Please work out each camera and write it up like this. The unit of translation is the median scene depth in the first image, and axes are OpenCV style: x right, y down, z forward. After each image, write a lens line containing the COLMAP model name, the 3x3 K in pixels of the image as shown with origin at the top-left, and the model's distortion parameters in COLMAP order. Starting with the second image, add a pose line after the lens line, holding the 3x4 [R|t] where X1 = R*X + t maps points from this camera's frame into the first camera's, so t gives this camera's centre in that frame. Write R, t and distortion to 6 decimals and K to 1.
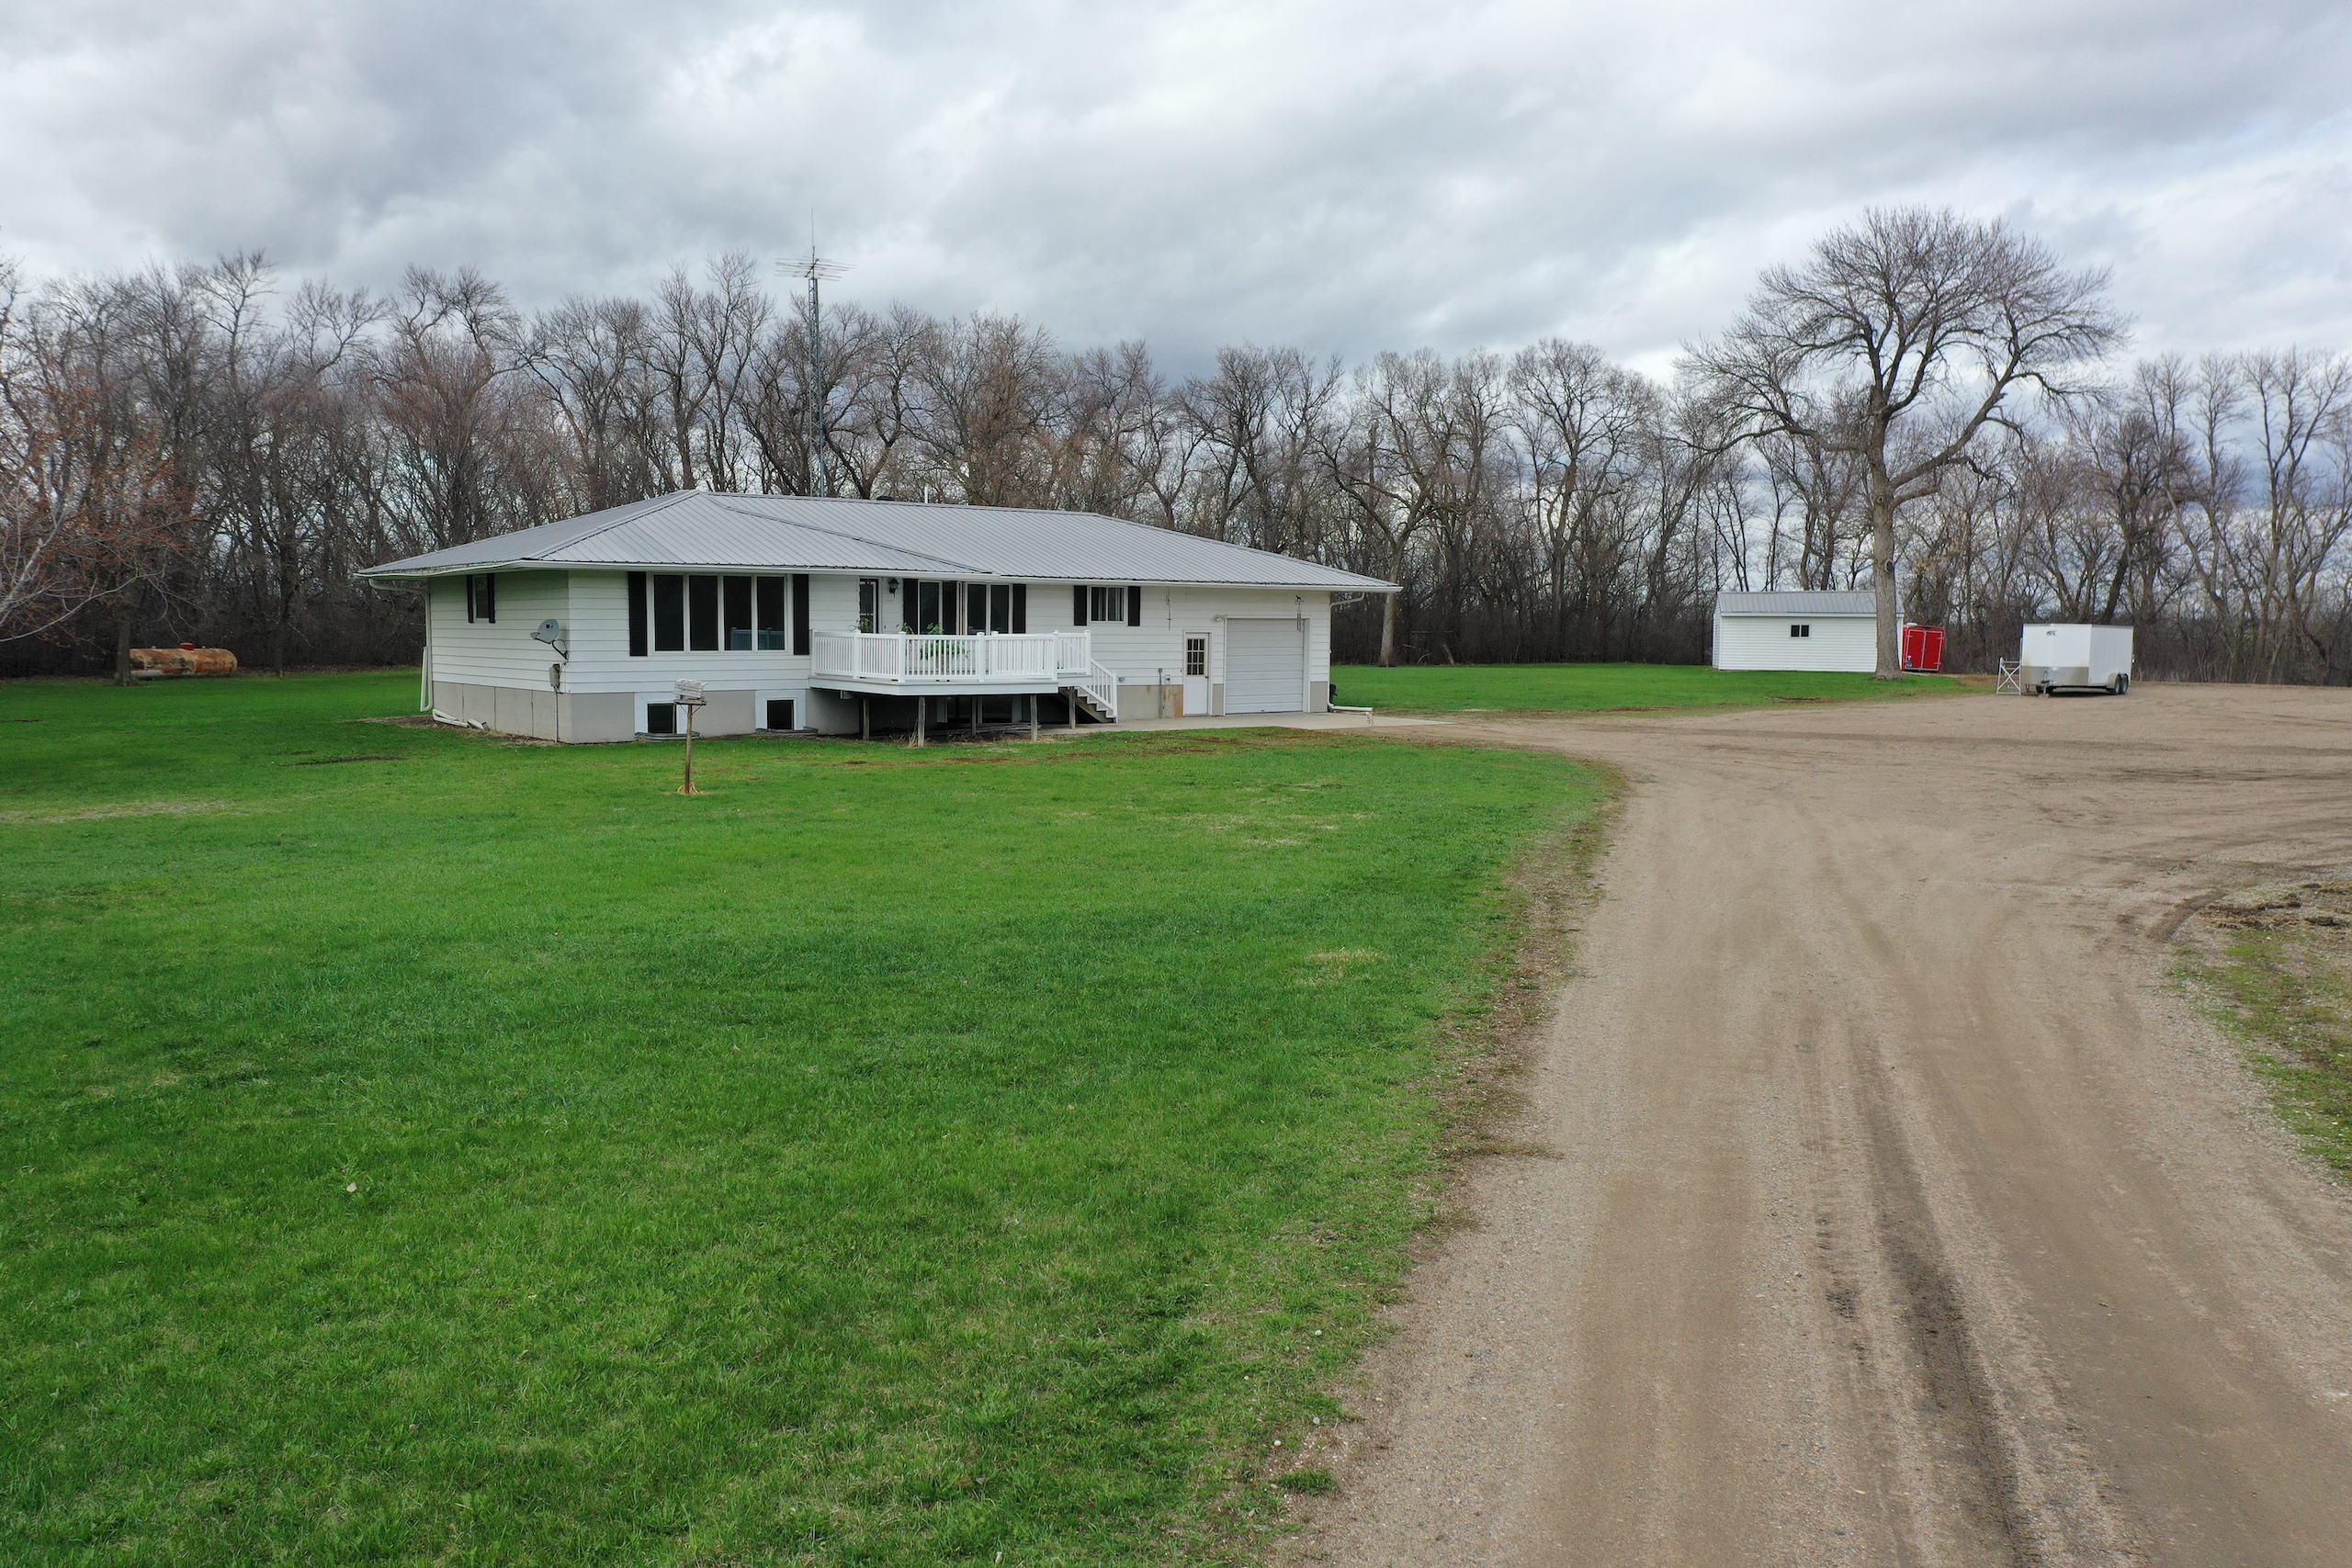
lens RADIAL K [[1856.5, 0, 1177.9], [0, 1856.5, 779.4], [0, 0, 1]] dist [0.006132, -0.004371]
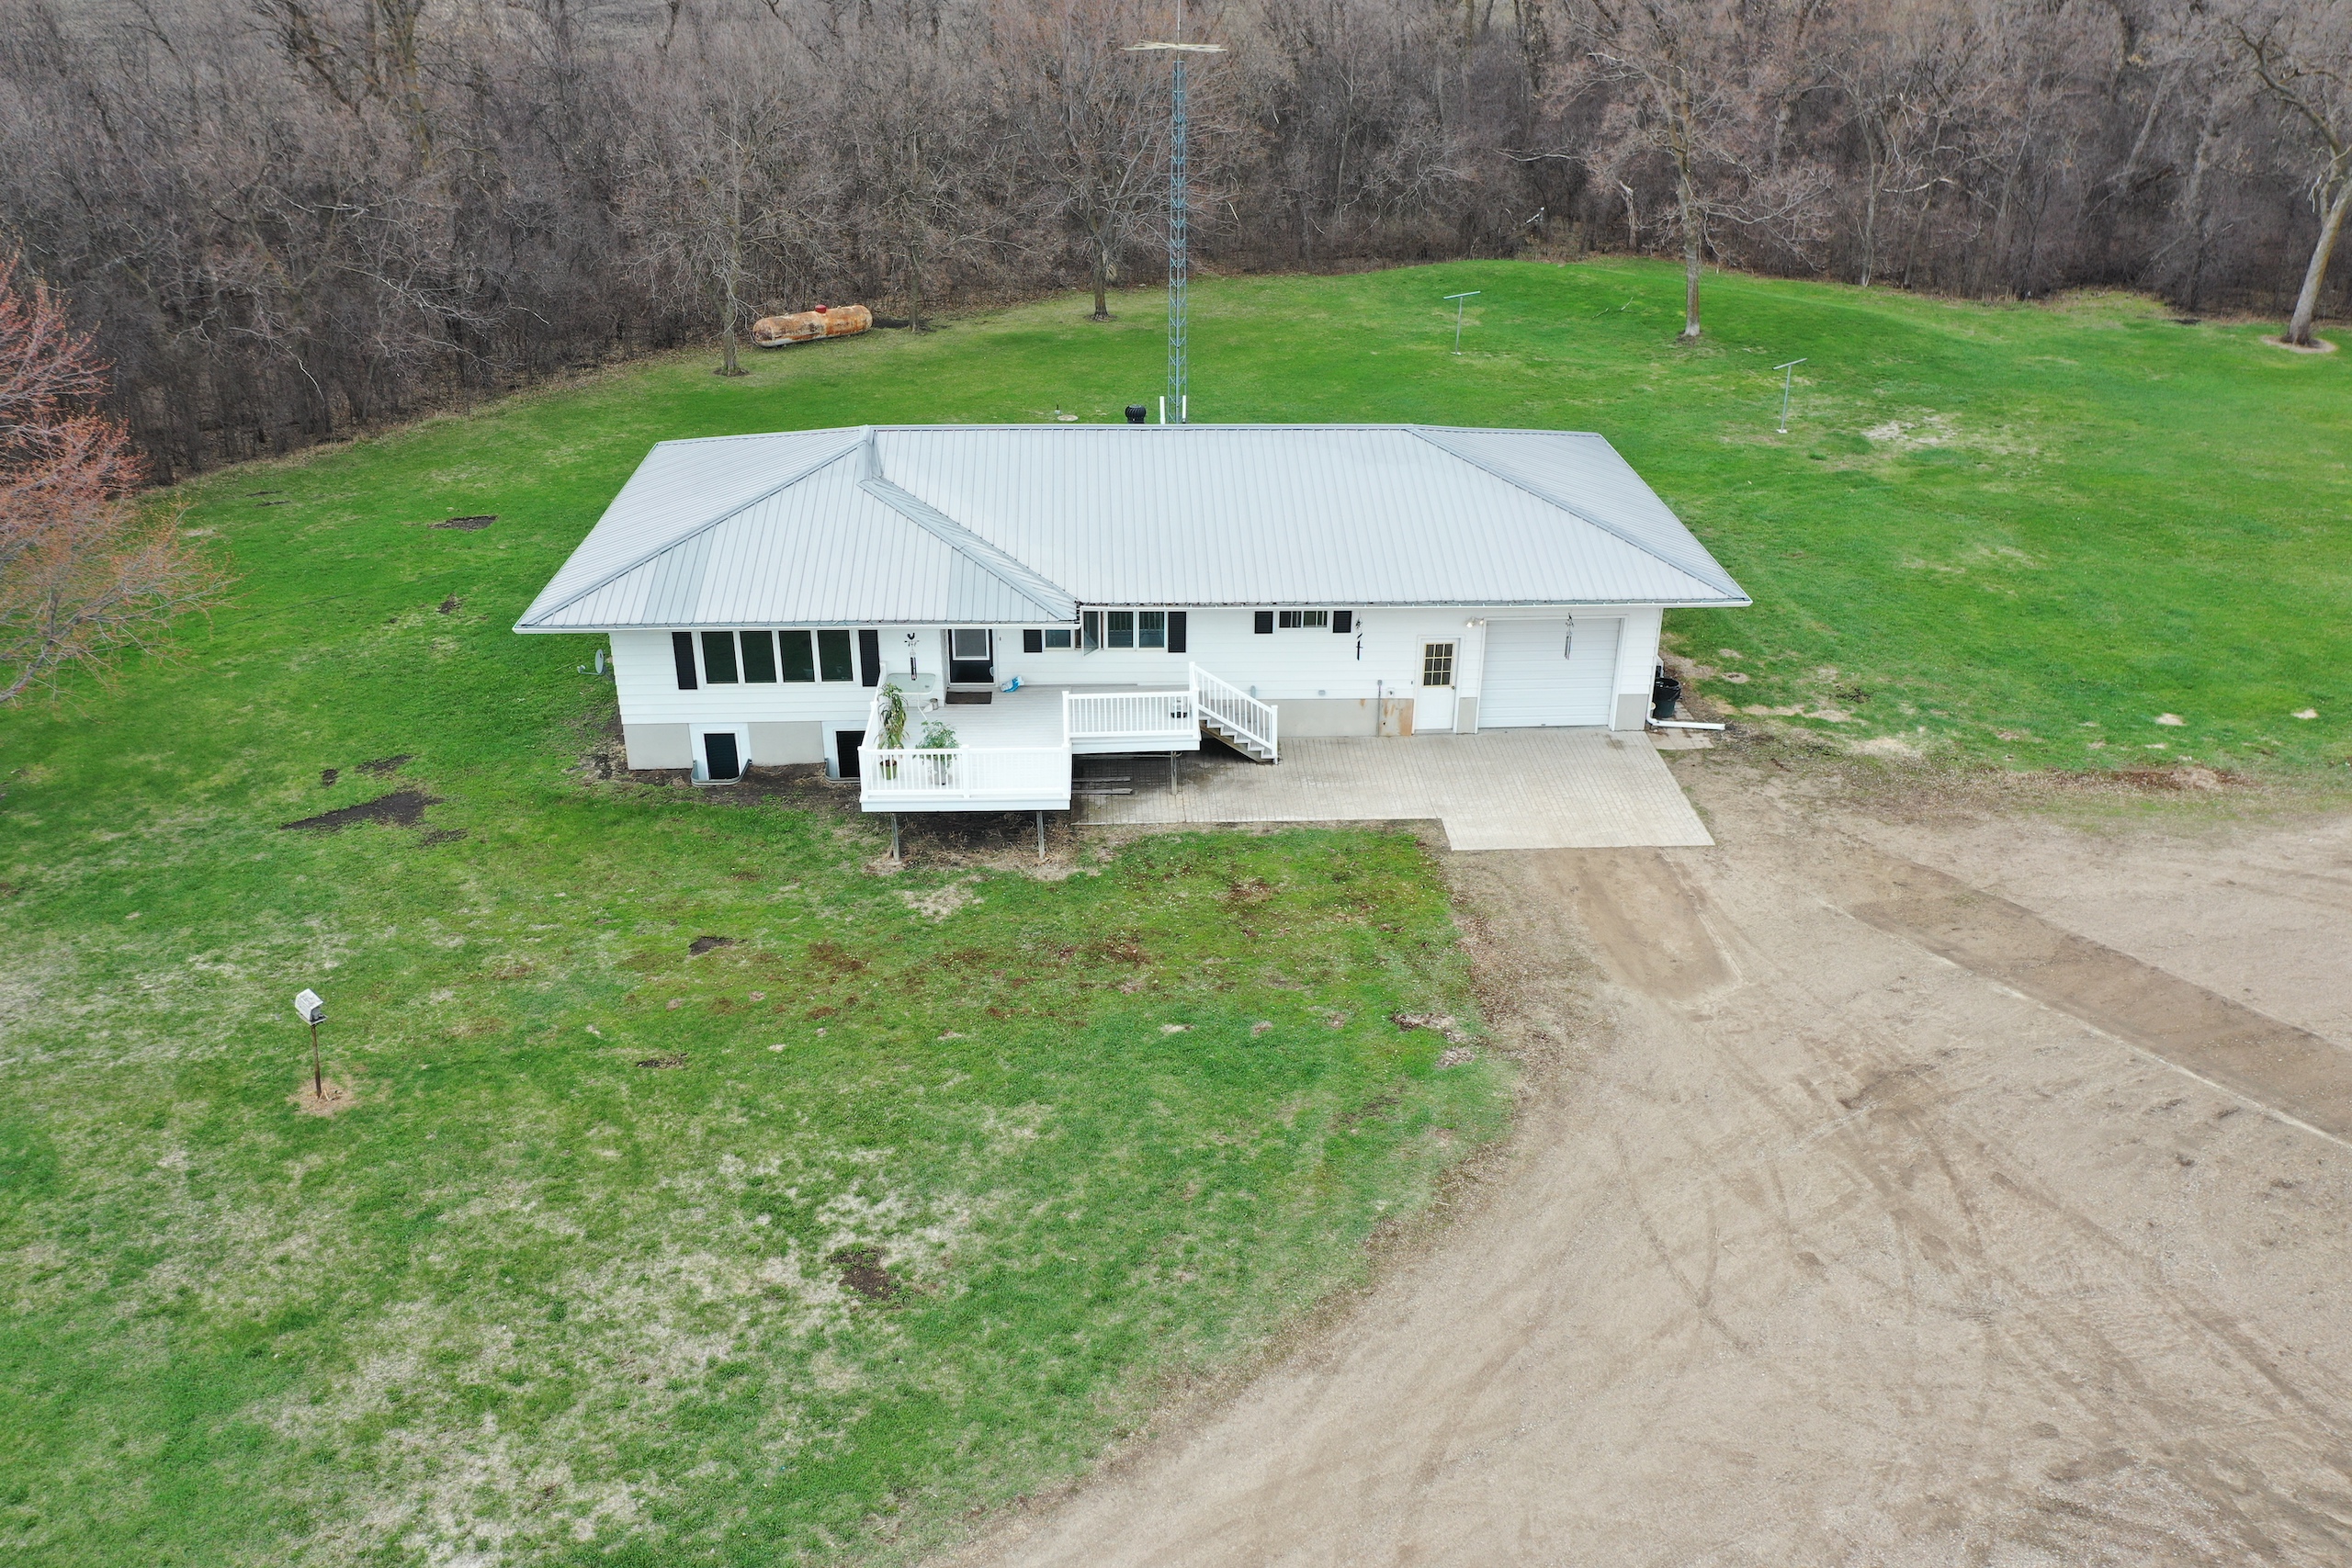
lens RADIAL K [[1856.5, 0, 1177.0], [0, 1856.5, 788.6], [0, 0, 1]] dist [0.006132, -0.004371]
pose [[0.828487, 0.241241, -0.505383, 0.151786], [-0.045606, 0.928524, 0.368461, -0.139276], [0.558148, -0.282216, 0.780272, 0.135148]]
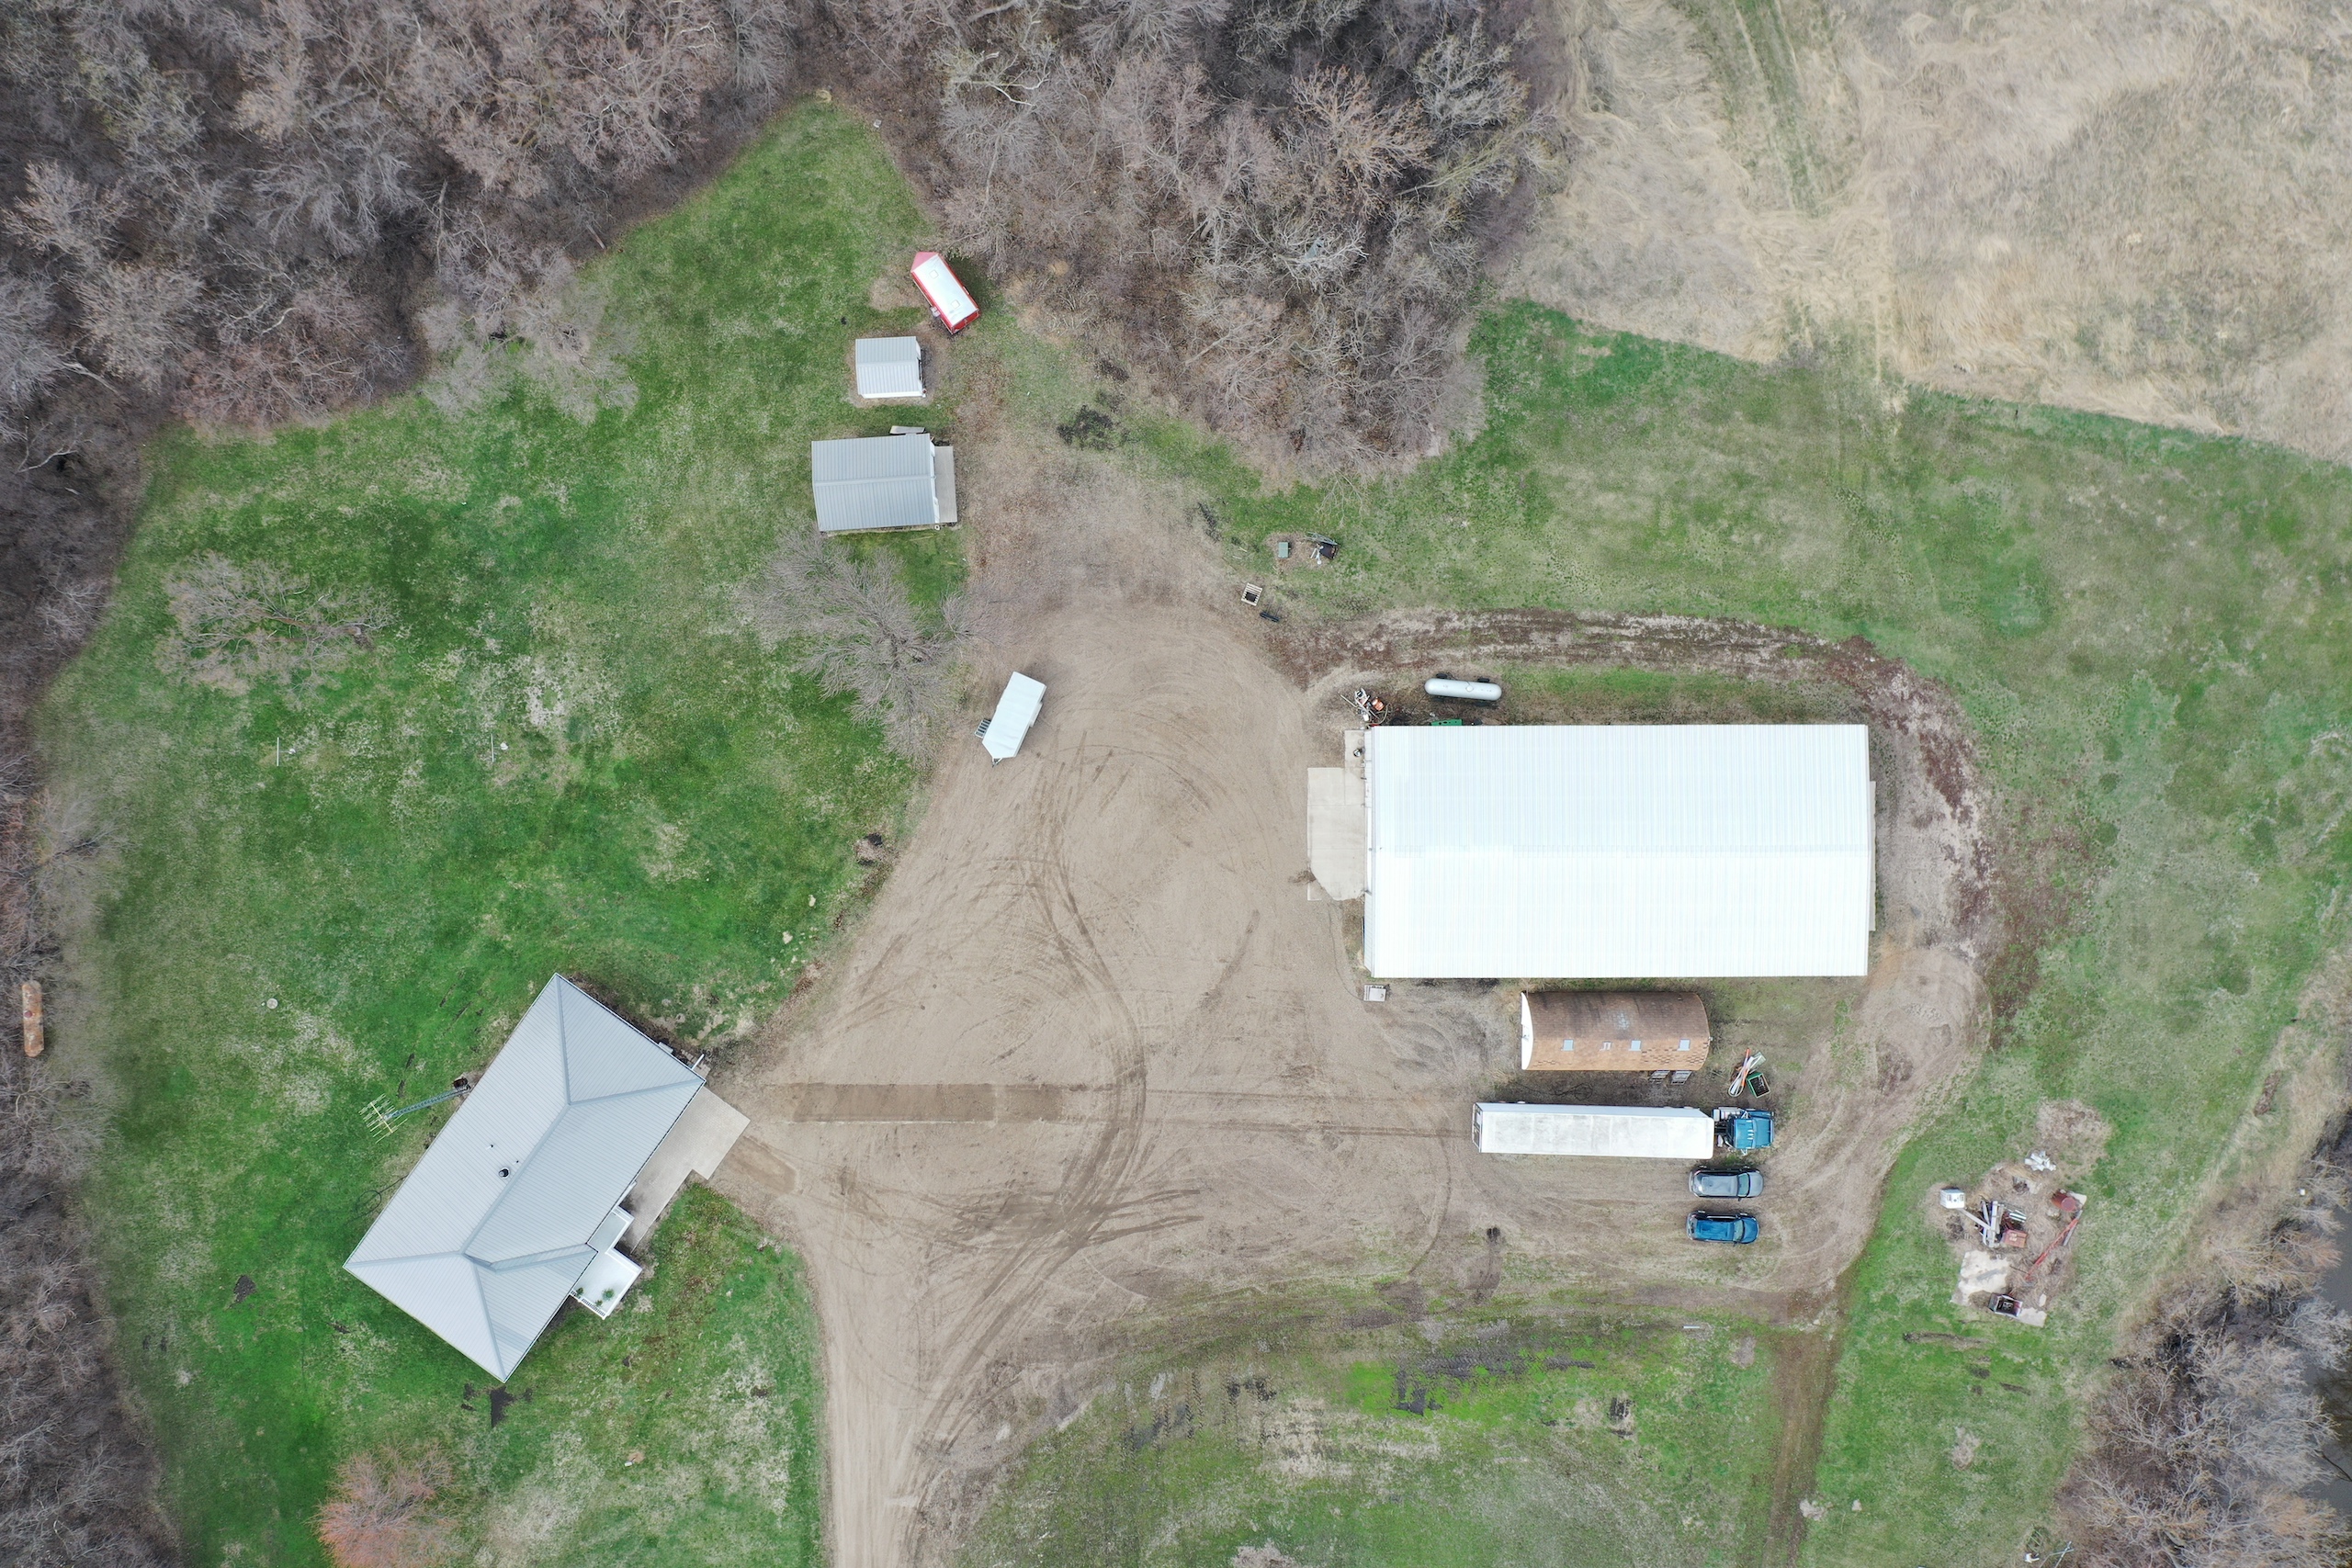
lens RADIAL K [[1856.5, 0, 1181.9], [0, 1856.5, 777.9], [0, 0, 1]] dist [0.006132, -0.004371]
pose [[0.953380, -0.301722, -0.005541, 0.402417], [0.028395, 0.071410, 0.997043, -1.204193], [-0.300434, -0.950718, 0.076648, 0.476158]]
